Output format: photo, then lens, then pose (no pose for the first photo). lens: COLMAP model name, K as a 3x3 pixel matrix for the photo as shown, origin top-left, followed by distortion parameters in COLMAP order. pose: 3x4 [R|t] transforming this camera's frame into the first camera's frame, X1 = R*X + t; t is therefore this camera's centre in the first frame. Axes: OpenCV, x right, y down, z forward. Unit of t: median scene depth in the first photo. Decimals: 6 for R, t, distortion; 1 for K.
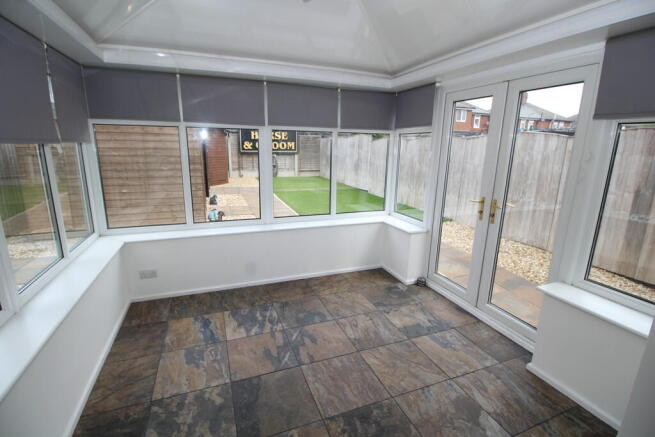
lens RADIAL K [[305.3, 0, 324.7], [0, 305.3, 215.8], [0, 0, 1]] dist [0.000871, -0.013858]
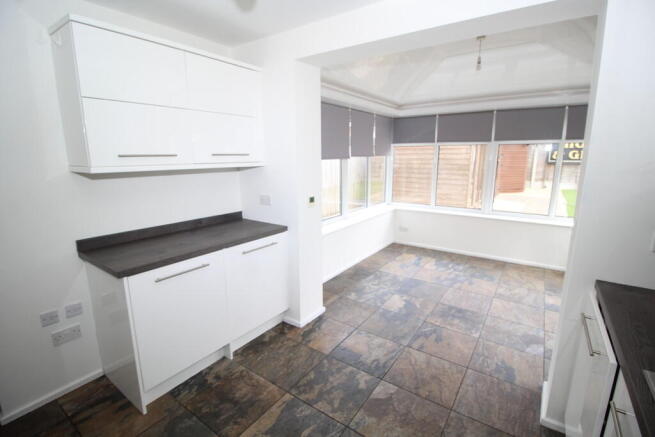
lens RADIAL K [[305.3, 0, 324.7], [0, 305.3, 215.8], [0, 0, 1]] dist [0.000871, -0.013858]
pose [[0.553536, 0.143799, -0.820317, 0.631859], [-0.170749, 0.983652, 0.057212, 0.094459], [0.815133, 0.108399, 0.569041, -0.408779]]
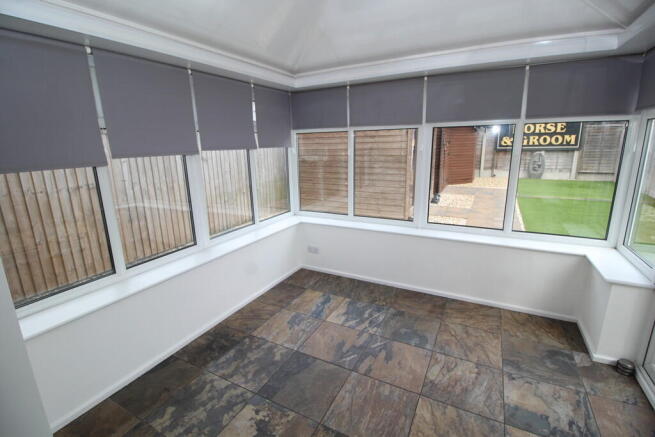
lens RADIAL K [[305.3, 0, 324.7], [0, 305.3, 215.8], [0, 0, 1]] dist [0.000871, -0.013858]
pose [[0.653864, 0.143004, -0.742975, 0.384466], [-0.135912, 0.988203, 0.070593, -0.045254], [0.744305, 0.054822, 0.665586, 0.184355]]
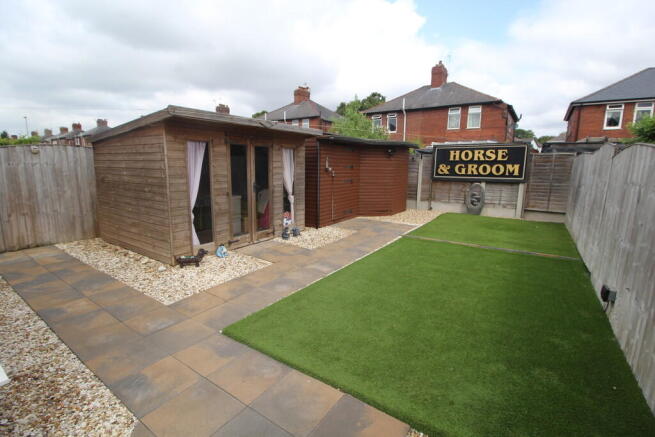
lens RADIAL K [[305.3, 0, 324.7], [0, 305.3, 215.8], [0, 0, 1]] dist [0.000871, -0.013858]
pose [[0.560924, 0.122384, -0.818771, 0.940513], [-0.189897, 0.981663, 0.016638, -0.338613], [0.805794, 0.146149, 0.573878, 1.572706]]
